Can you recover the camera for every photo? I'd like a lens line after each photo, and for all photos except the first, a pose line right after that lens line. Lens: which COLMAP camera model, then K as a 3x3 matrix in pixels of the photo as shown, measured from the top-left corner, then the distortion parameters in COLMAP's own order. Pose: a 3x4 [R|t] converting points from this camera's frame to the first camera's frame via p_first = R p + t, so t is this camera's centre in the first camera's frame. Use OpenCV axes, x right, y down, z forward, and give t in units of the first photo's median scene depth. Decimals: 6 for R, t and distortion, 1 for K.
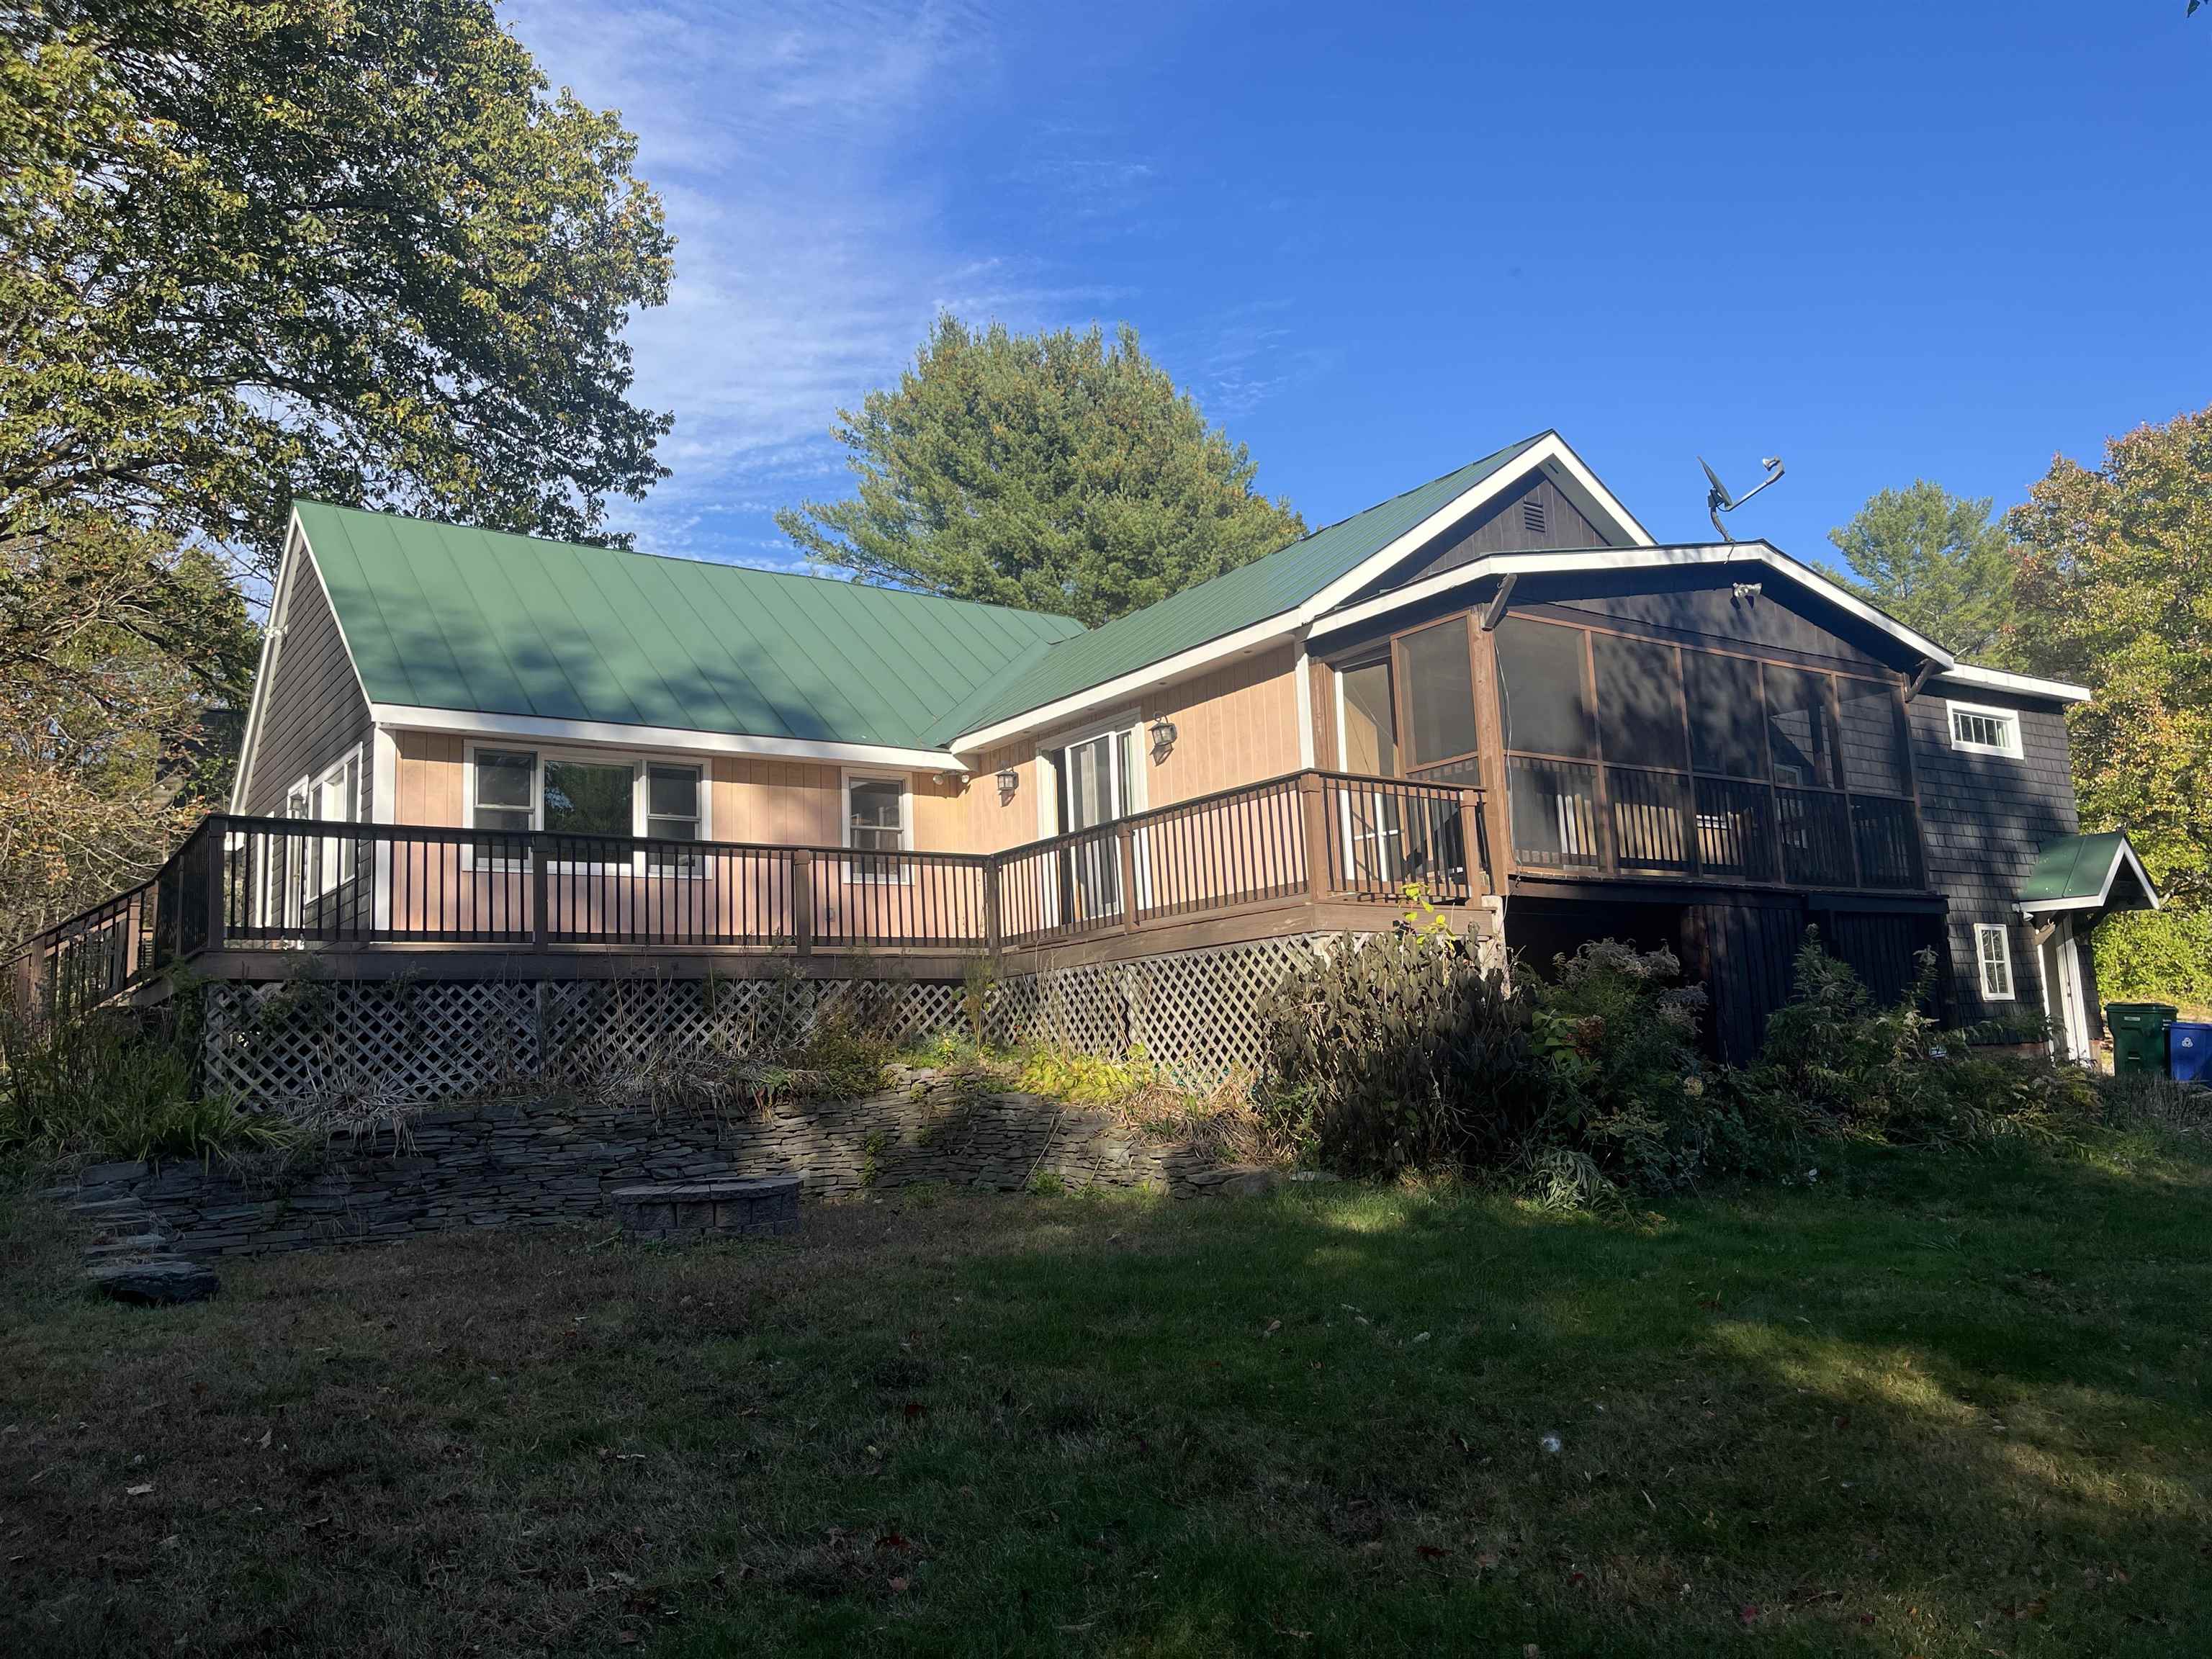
lens RADIAL K [[1664.7, 0, 1106.0], [0, 1664.7, 829.5], [0, 0, 1]] dist [0.091304, -0.133445]
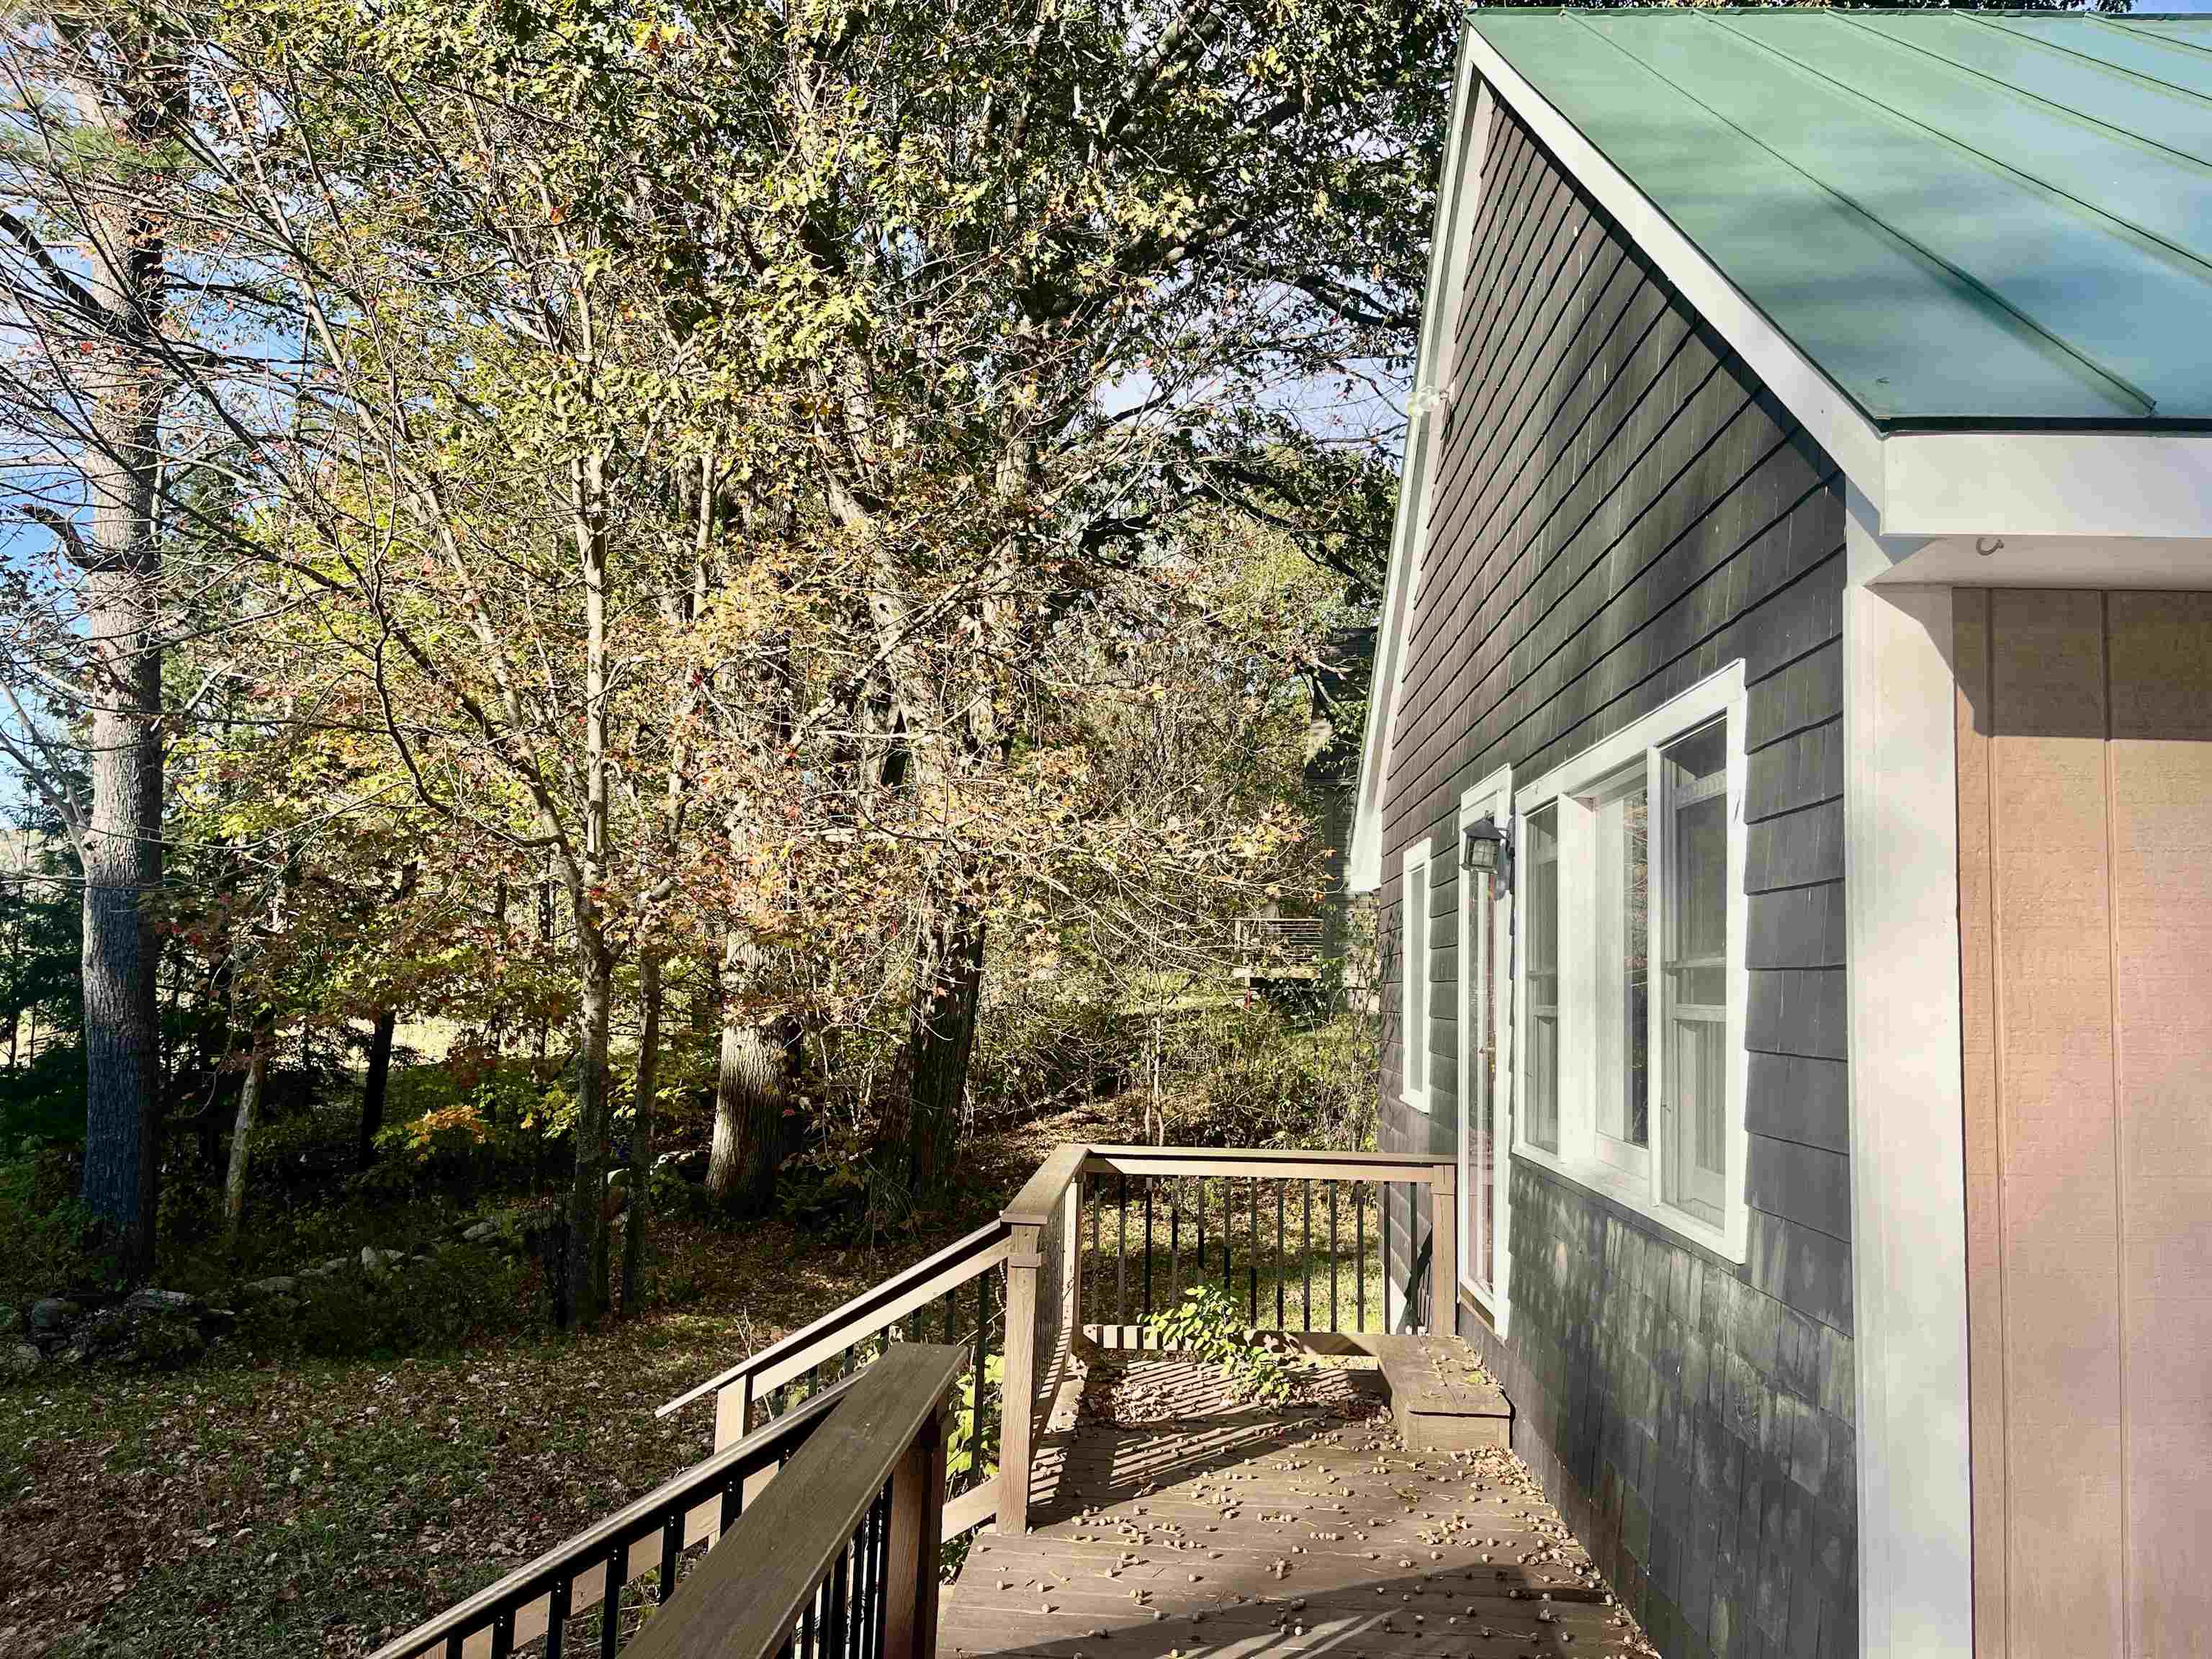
lens RADIAL K [[1664.7, 0, 1106.0], [0, 1664.7, 829.5], [0, 0, 1]] dist [0.091304, -0.133445]
pose [[0.799093, 0.005678, -0.601181, -0.332844], [0.024889, 0.998786, 0.042516, -0.036576], [0.600692, -0.048936, 0.797981, 0.674854]]
